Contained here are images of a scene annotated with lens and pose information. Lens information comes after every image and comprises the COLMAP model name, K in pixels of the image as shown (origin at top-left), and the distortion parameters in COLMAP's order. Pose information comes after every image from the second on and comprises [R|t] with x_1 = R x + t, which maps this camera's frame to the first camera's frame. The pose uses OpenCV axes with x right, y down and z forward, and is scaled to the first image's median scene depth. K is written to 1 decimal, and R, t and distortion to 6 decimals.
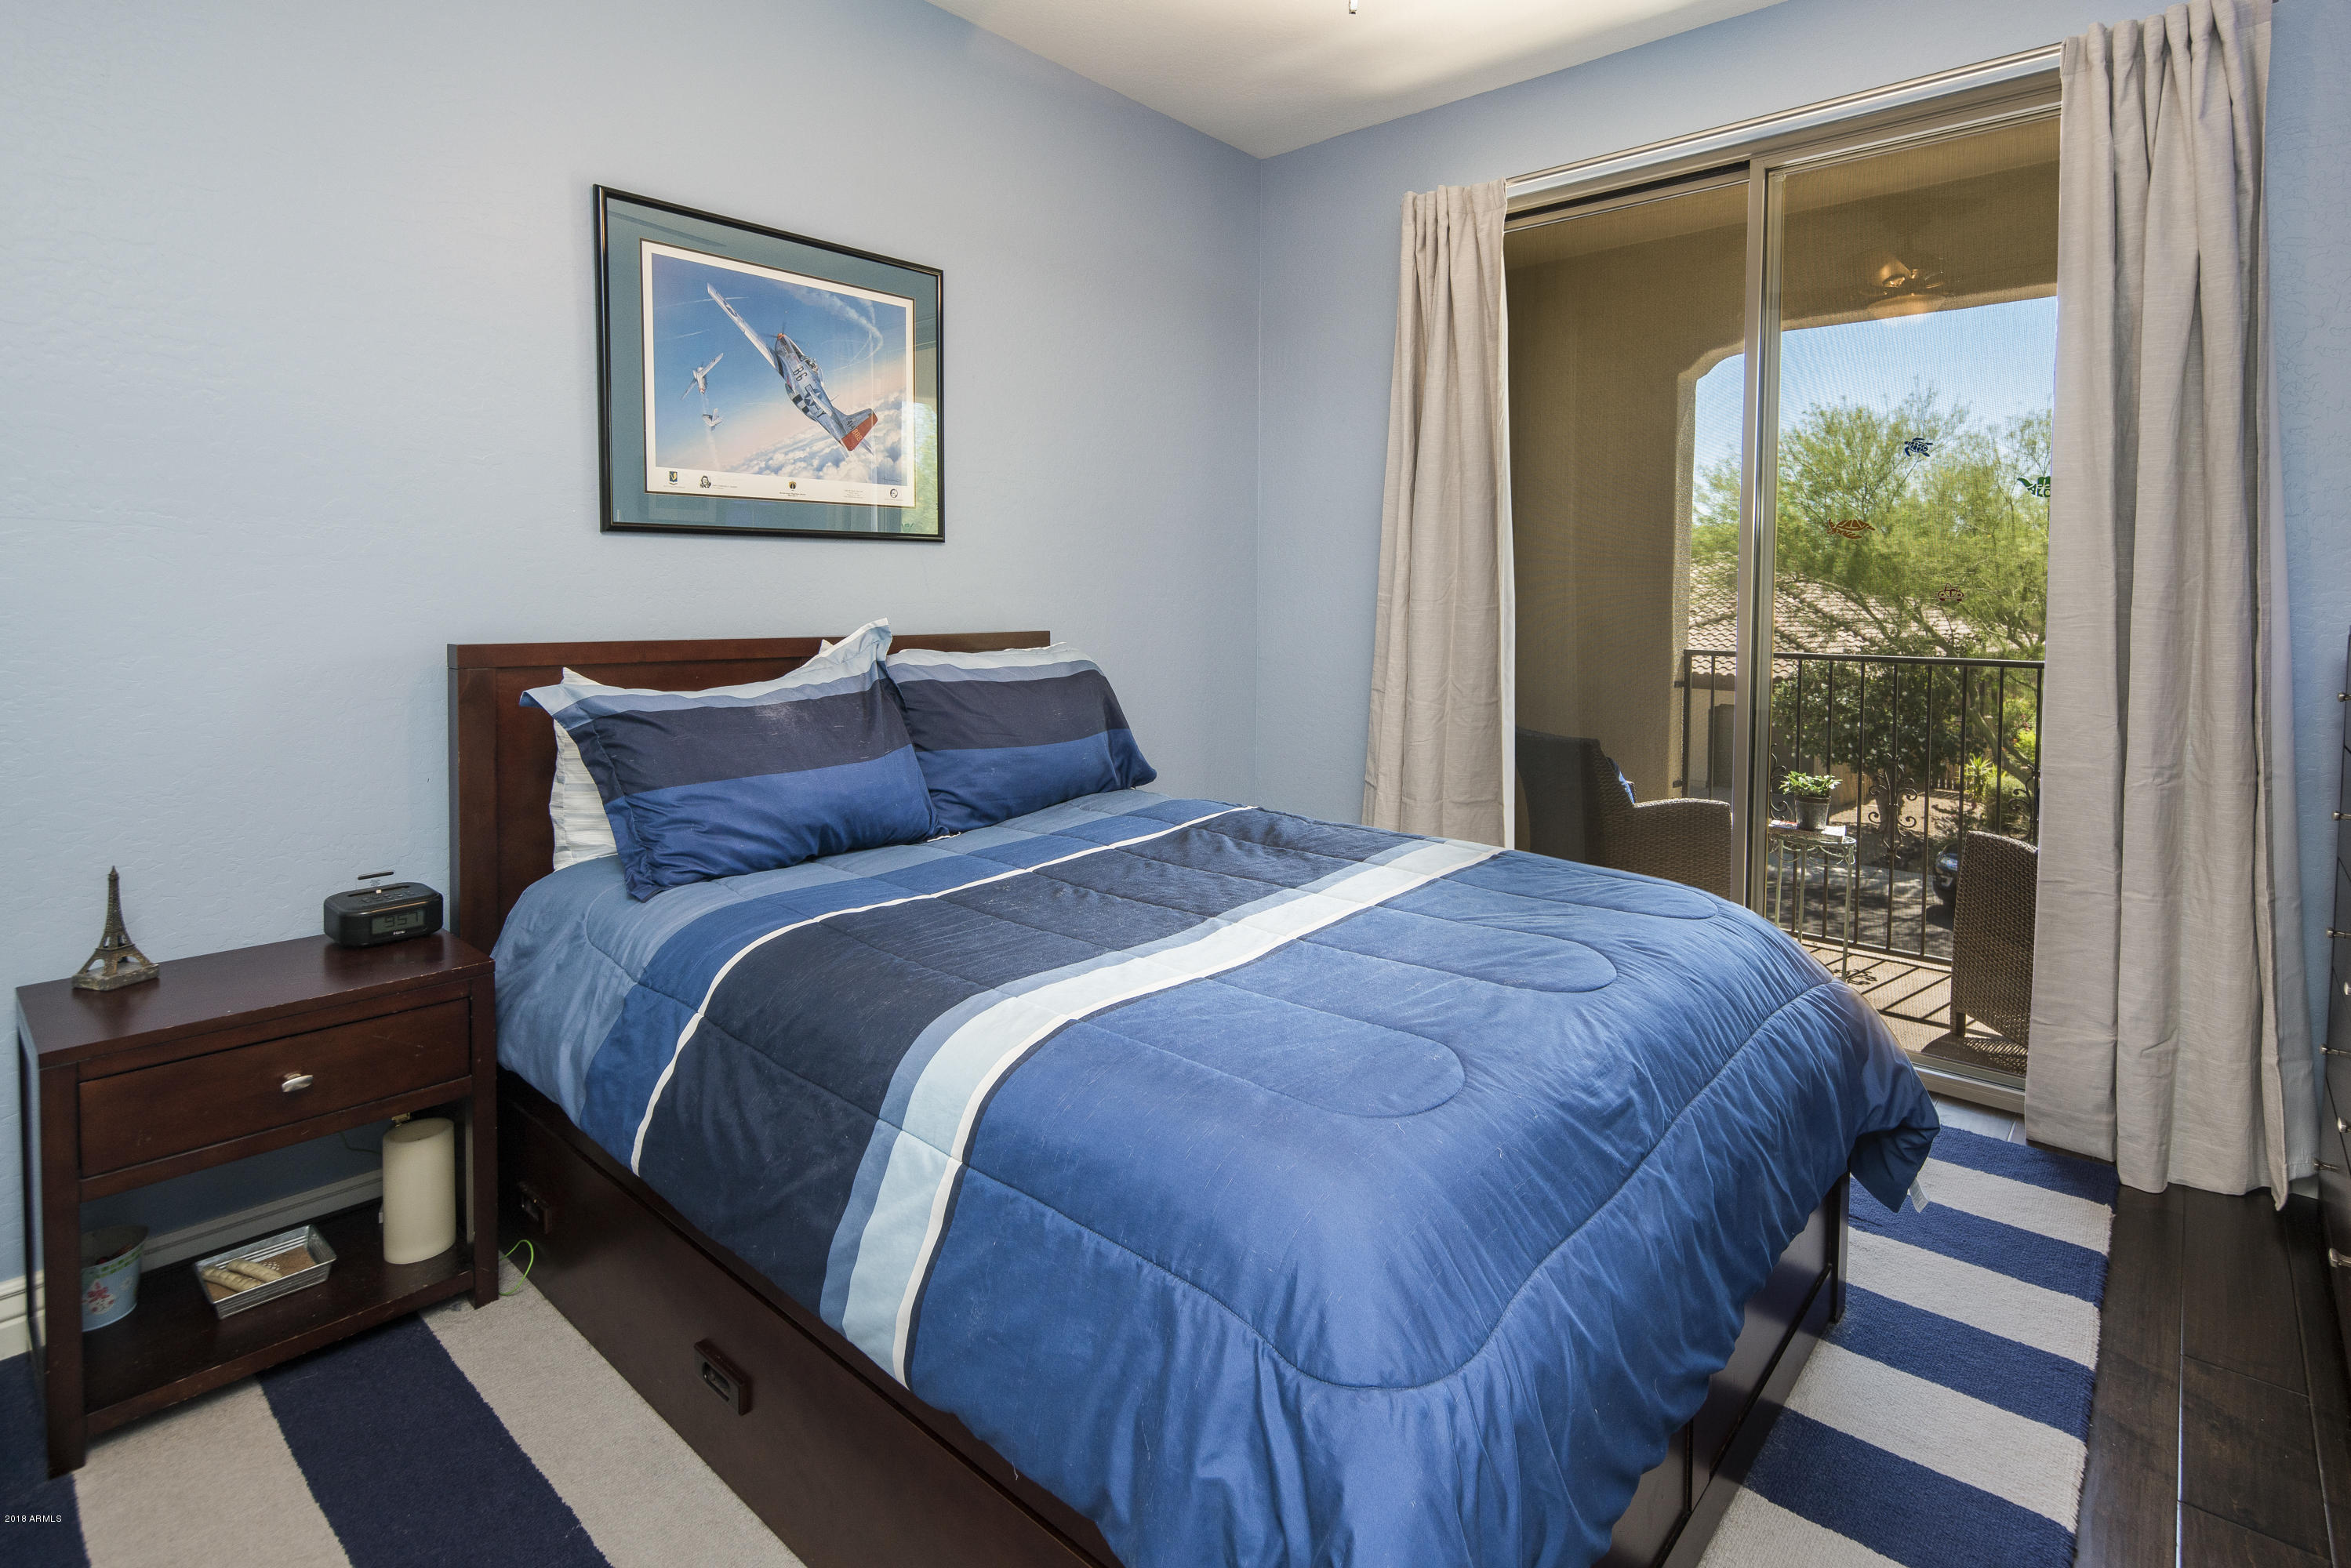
lens RADIAL K [[1153.3, 0, 1172.4], [0, 1153.3, 812.4], [0, 0, 1]] dist [-0.001615, -0.000696]
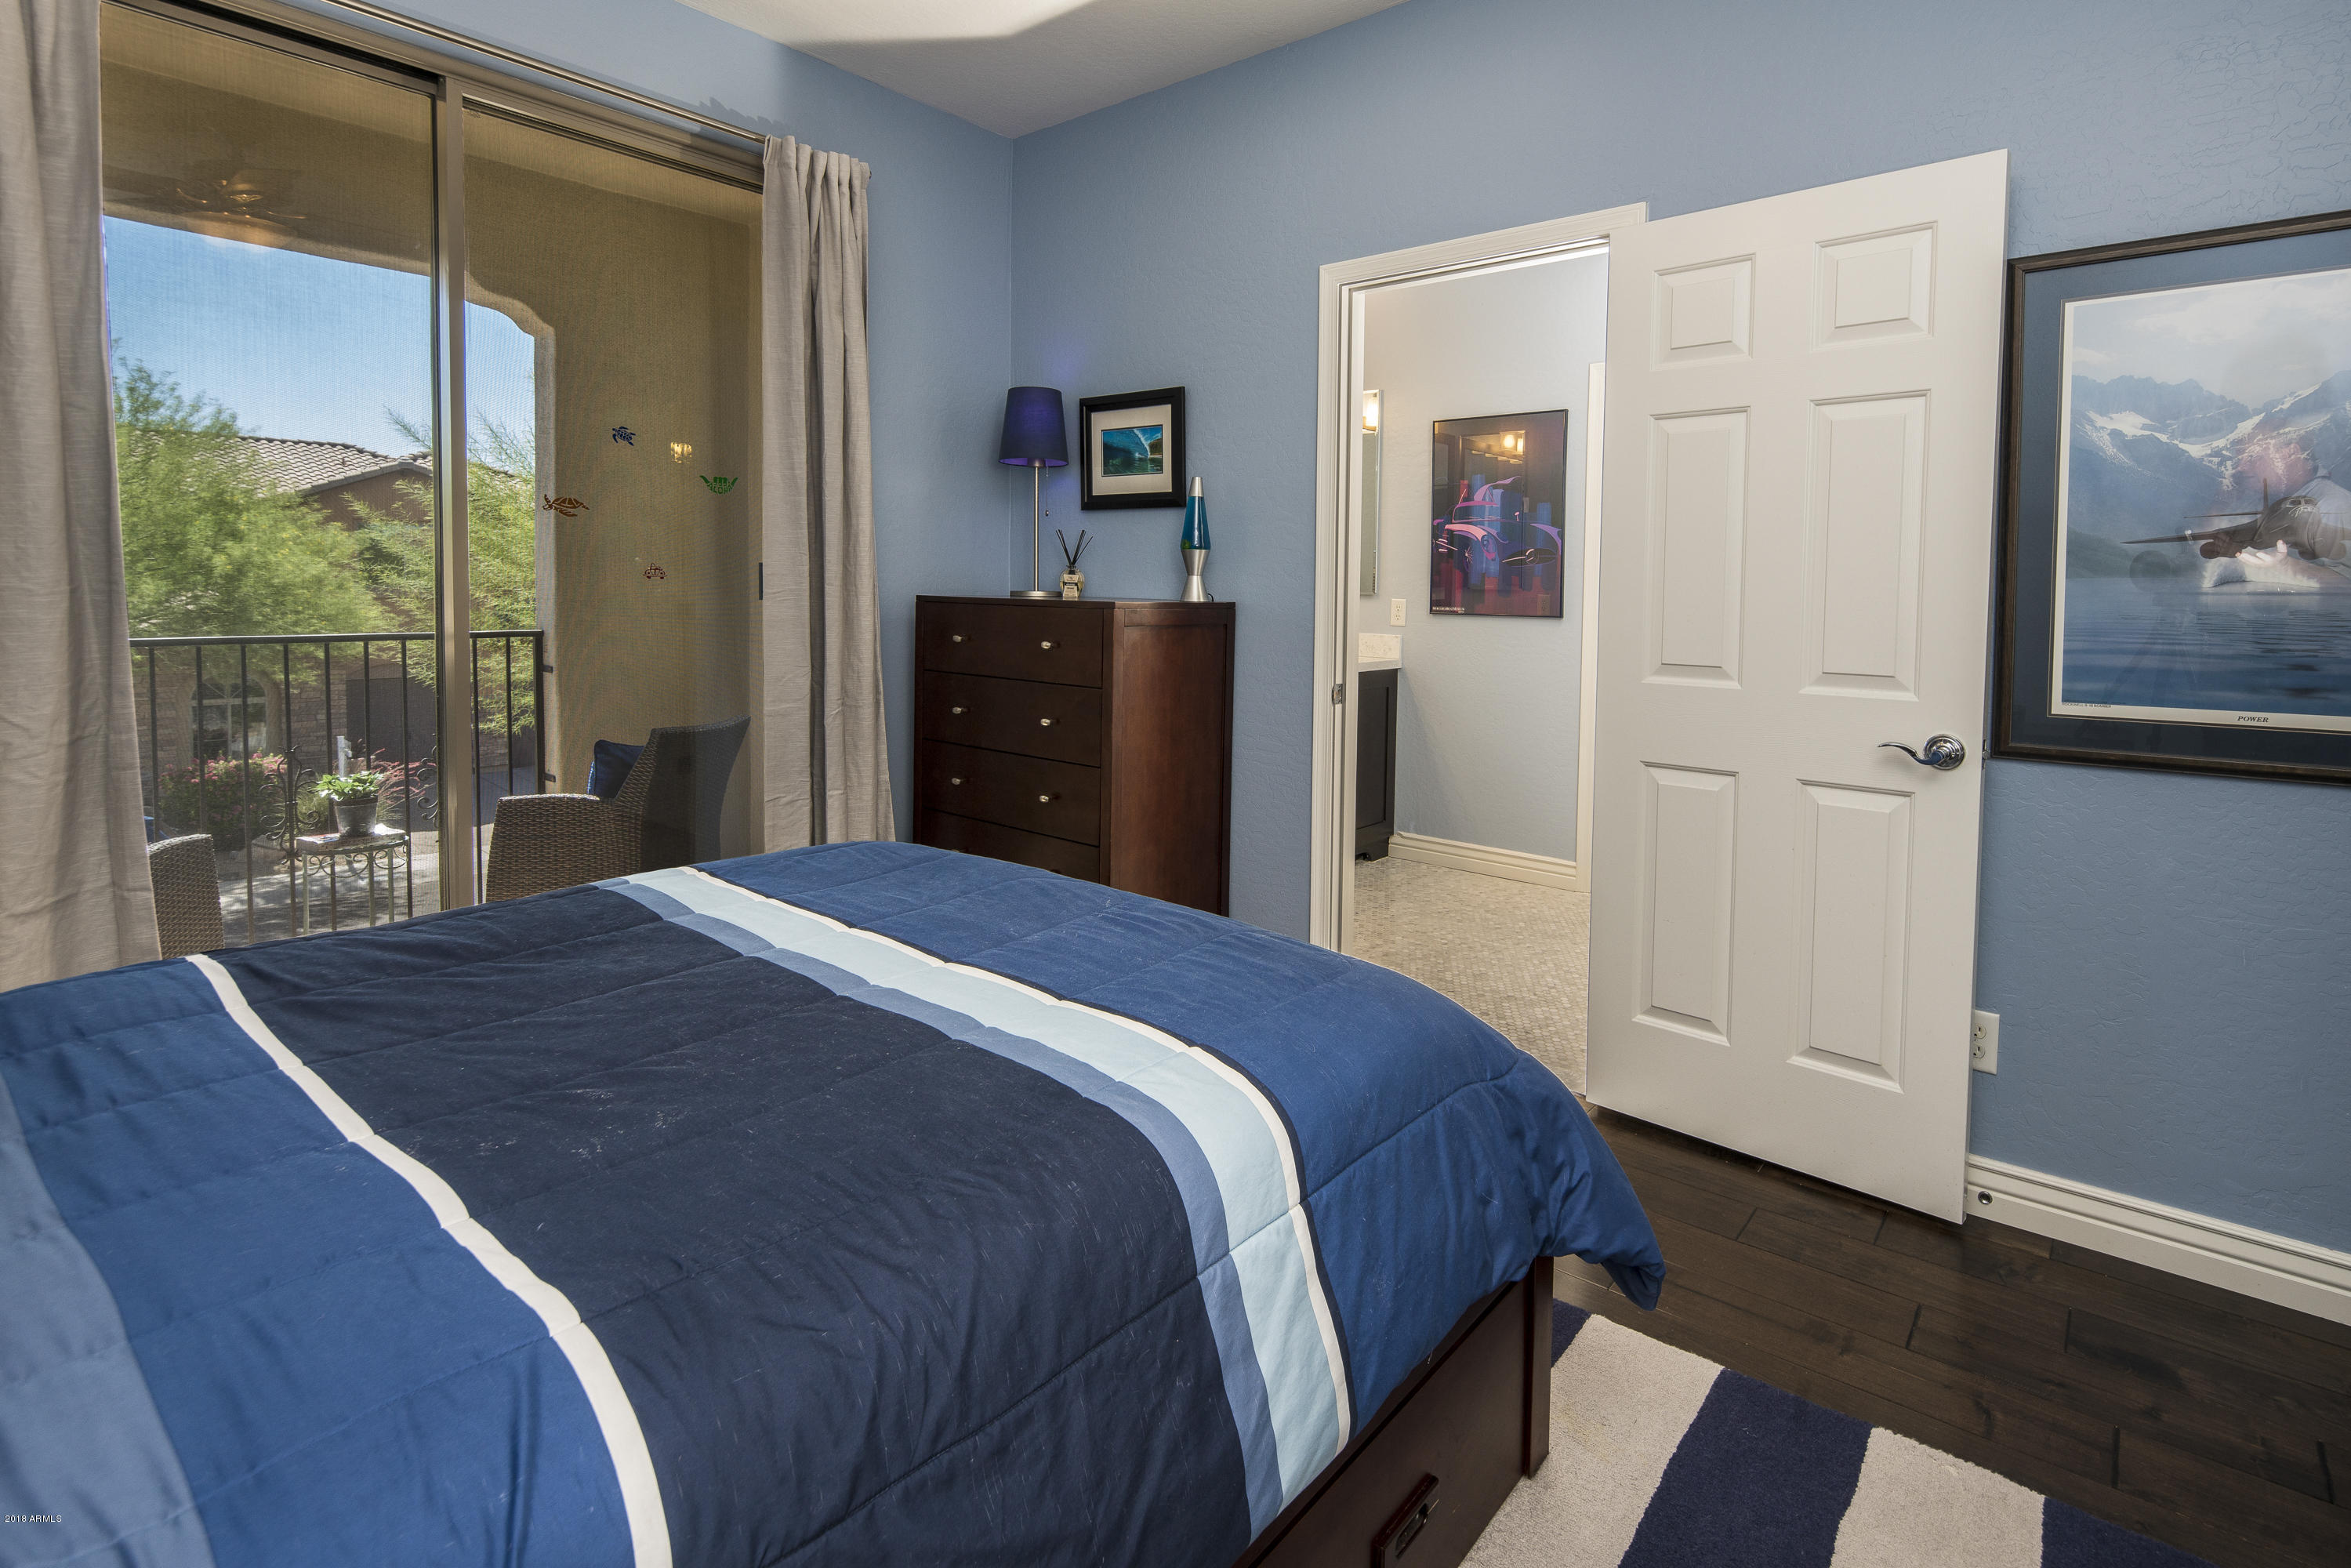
lens RADIAL K [[1153.4, 0, 1172.4], [0, 1153.4, 812.4], [0, 0, 1]] dist [-0.001615, -0.000696]
pose [[-0.034768, -0.201794, 0.978811, -0.382663], [0.177779, 0.962534, 0.204753, -0.088159], [-0.983456, 0.181131, 0.002409, 0.475809]]
